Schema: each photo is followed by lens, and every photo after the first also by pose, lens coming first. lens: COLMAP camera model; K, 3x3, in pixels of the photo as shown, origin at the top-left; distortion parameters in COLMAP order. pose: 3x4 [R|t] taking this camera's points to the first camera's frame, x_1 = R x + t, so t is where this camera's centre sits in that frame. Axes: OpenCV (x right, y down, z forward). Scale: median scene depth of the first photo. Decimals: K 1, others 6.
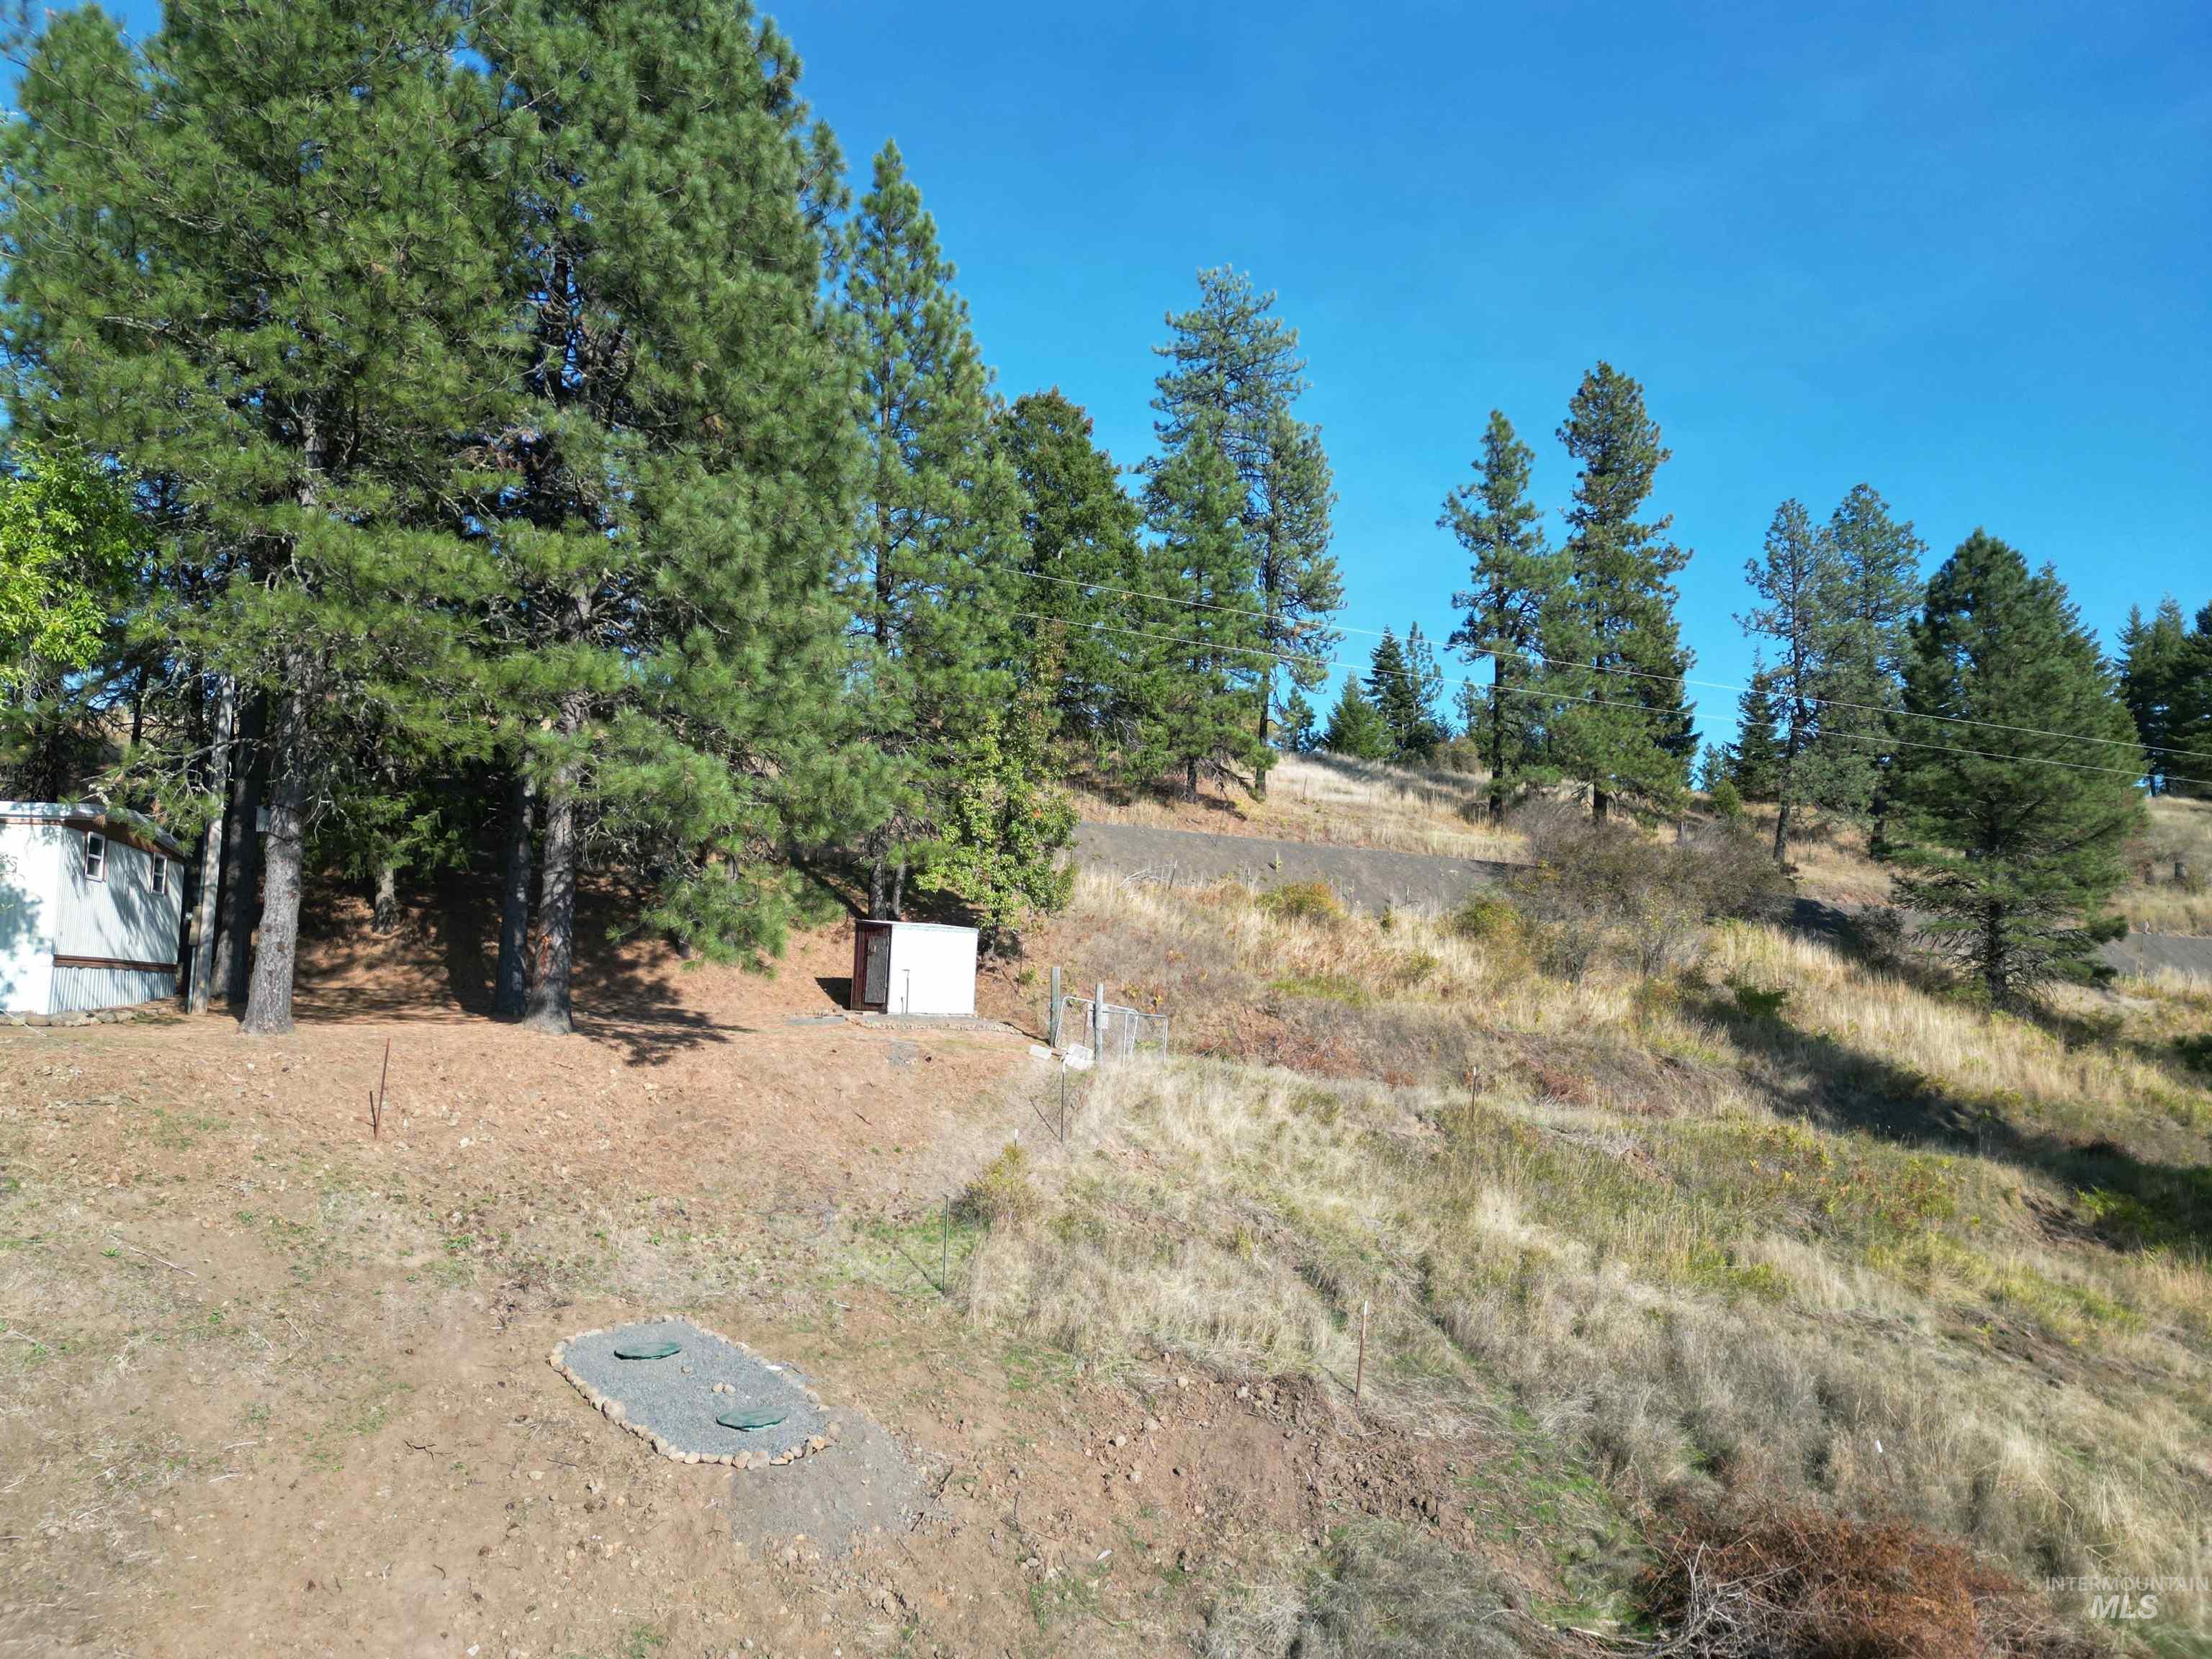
lens RADIAL K [[1547.8, 0, 1098.8], [0, 1547.8, 835.8], [0, 0, 1]] dist [0.072710, -0.067263]
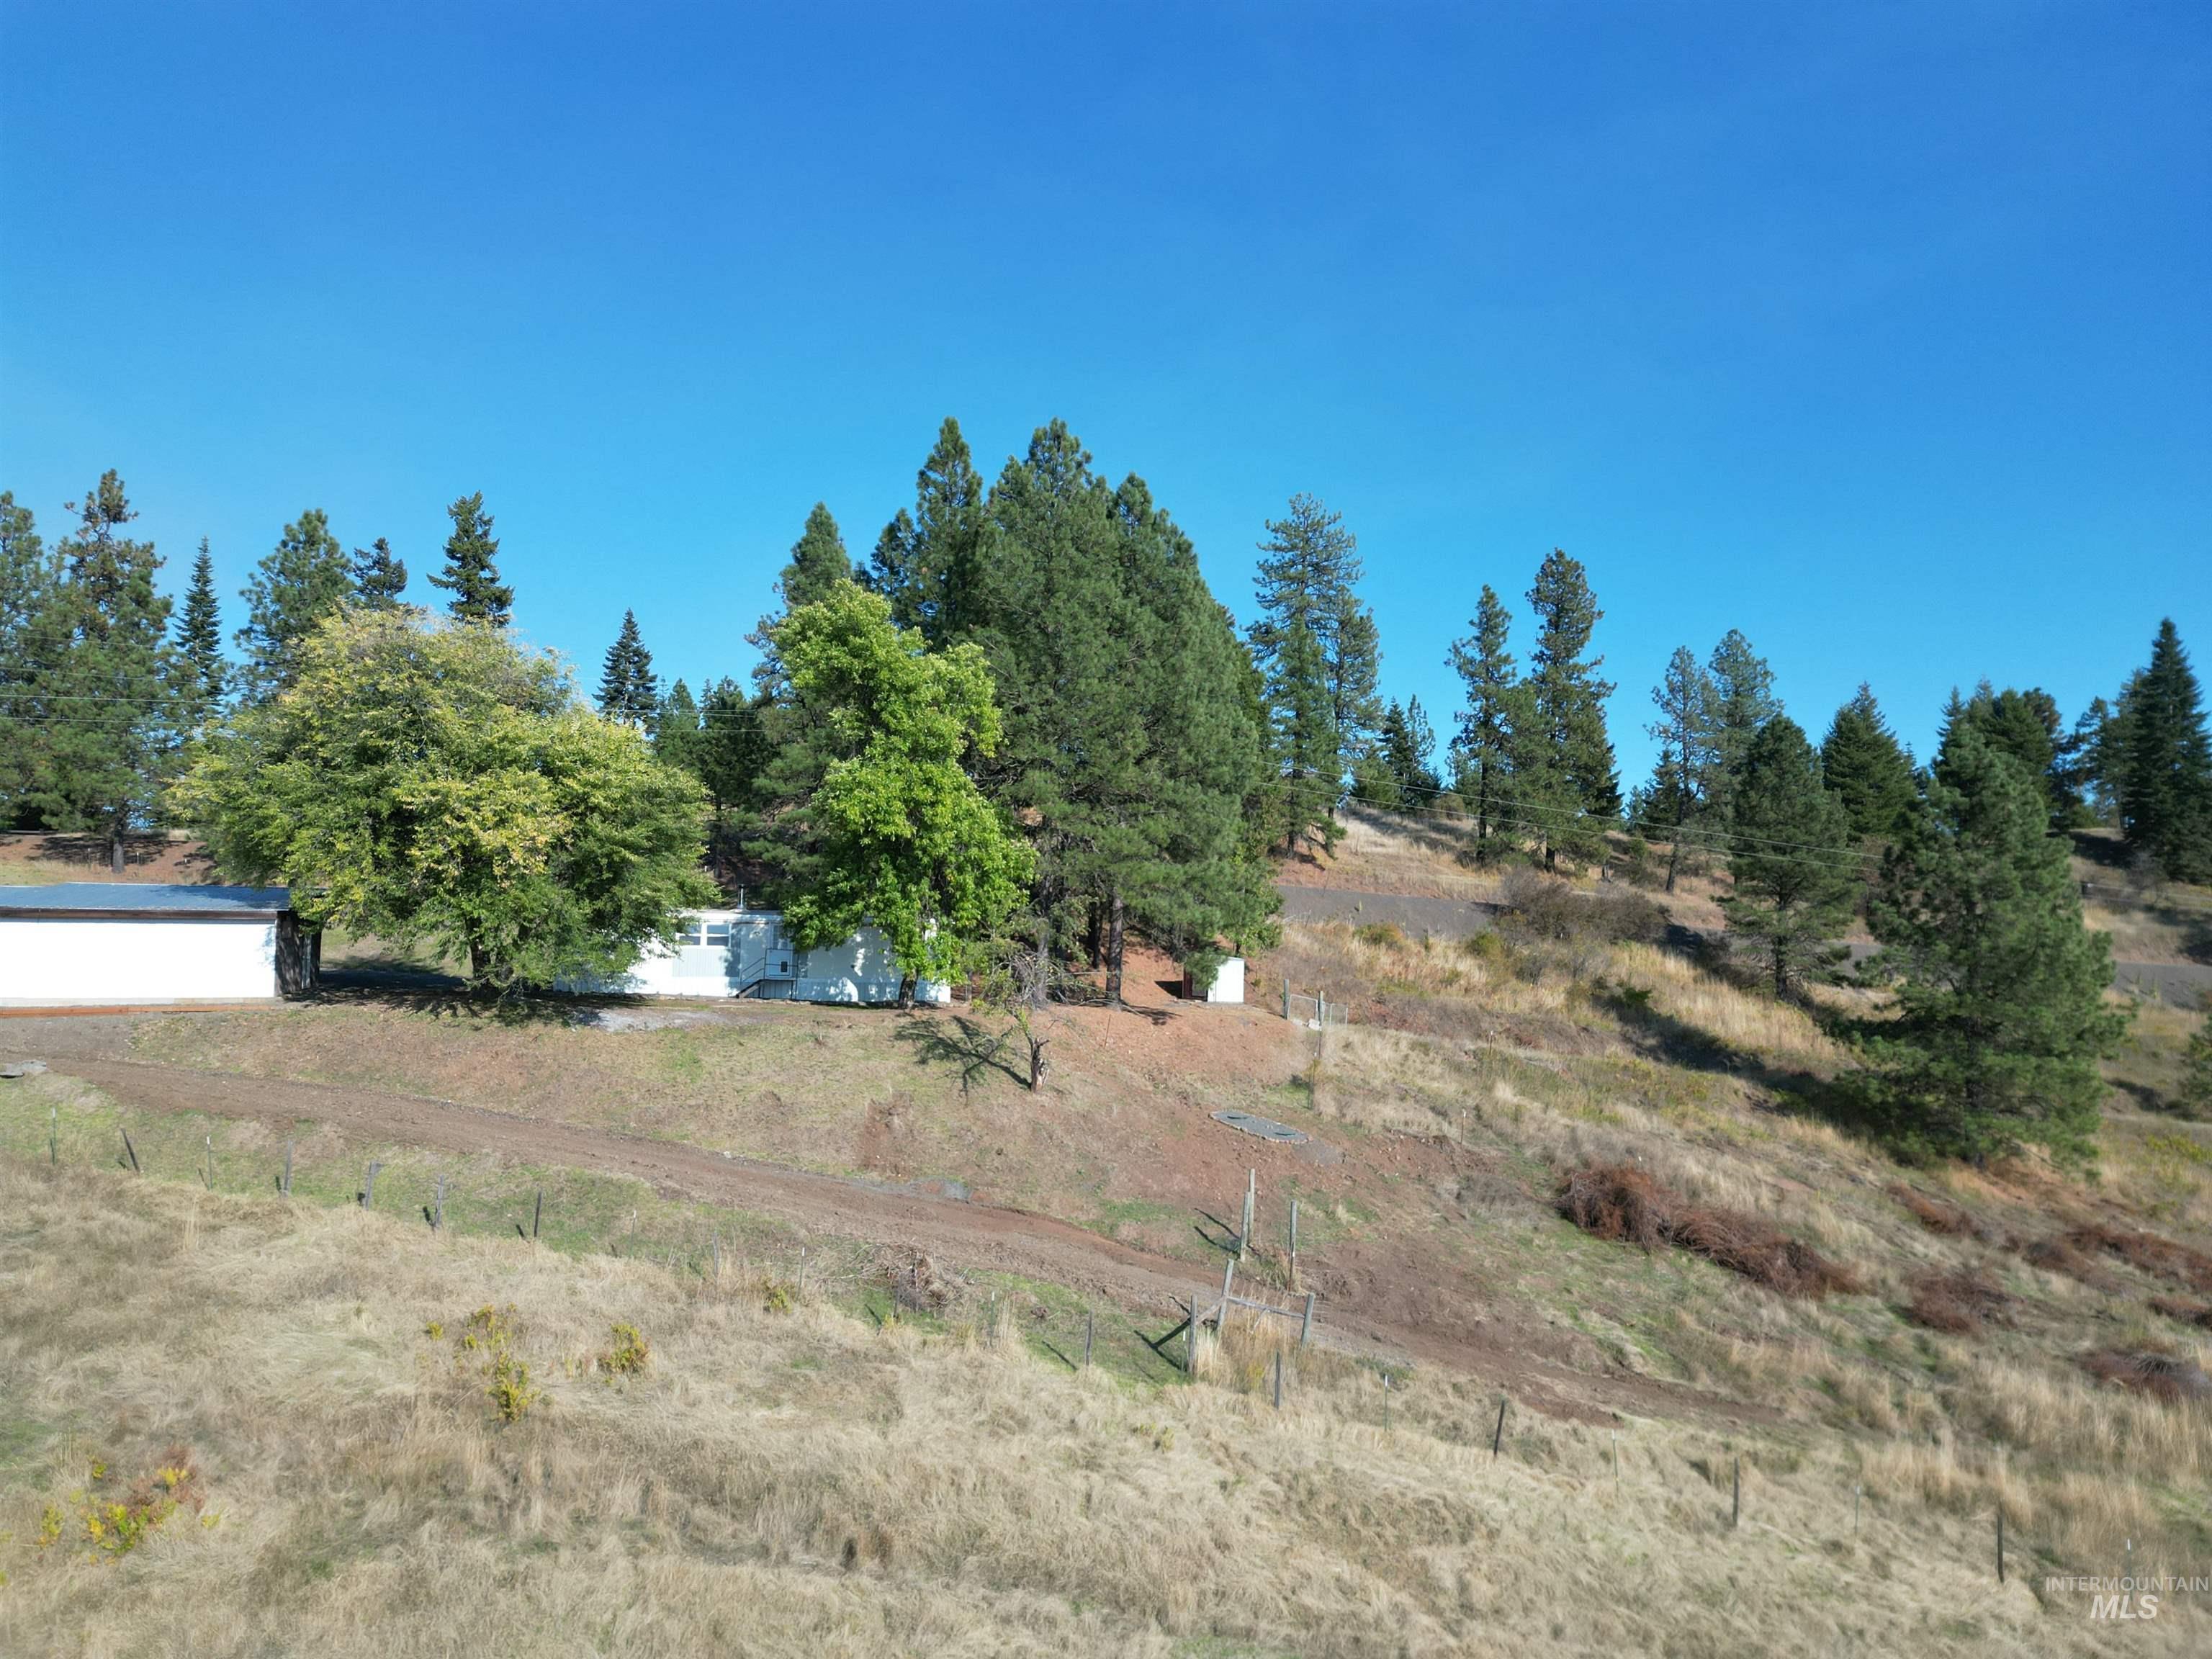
lens RADIAL K [[1547.8, 0, 1115.3], [0, 1547.8, 837.6], [0, 0, 1]] dist [0.072710, -0.067263]
pose [[0.999123, 0.014300, 0.039361, -0.226598], [-0.015255, 0.999594, 0.024057, -0.099817], [-0.039001, -0.024637, 0.998935, -0.694989]]
